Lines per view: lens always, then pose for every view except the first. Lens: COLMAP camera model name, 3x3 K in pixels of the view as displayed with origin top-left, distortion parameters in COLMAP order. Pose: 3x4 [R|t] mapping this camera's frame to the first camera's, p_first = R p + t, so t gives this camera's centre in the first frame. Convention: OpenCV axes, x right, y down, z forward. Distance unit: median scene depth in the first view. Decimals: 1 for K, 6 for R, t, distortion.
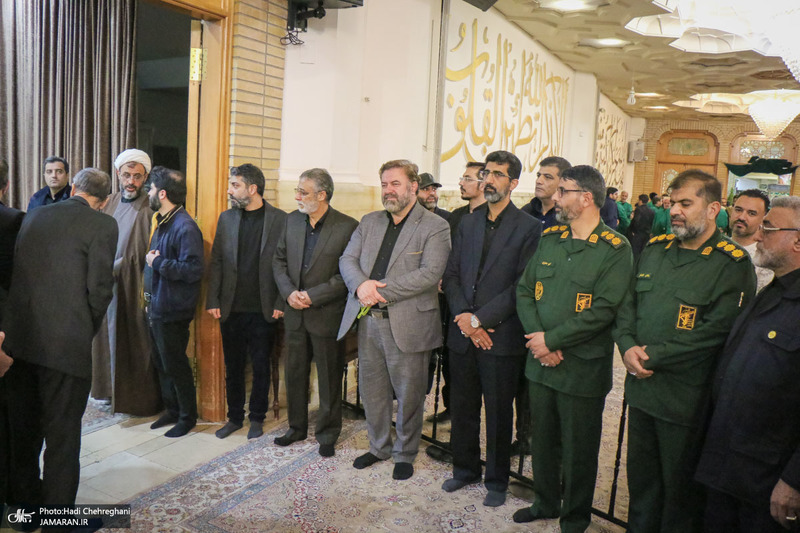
lens RADIAL K [[702.8, 0, 400.0], [0, 702.8, 266.5], [0, 0, 1]] dist [-0.190490, 0.257832]
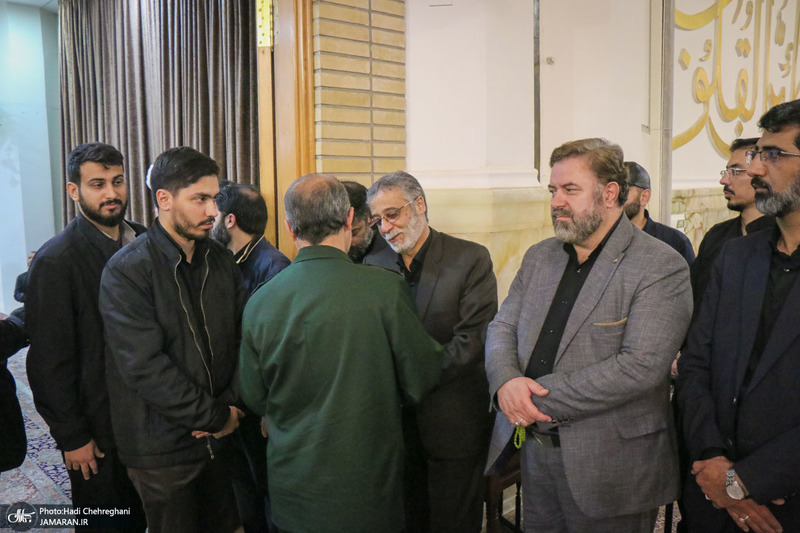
lens RADIAL K [[702.8, 0, 400.0], [0, 702.8, 266.5], [0, 0, 1]] dist [-0.190490, 0.257832]
pose [[0.943463, -0.025625, -0.330487, 0.035882], [0.023007, 0.999665, -0.011834, -0.047272], [0.330680, 0.003561, 0.943736, 0.404935]]
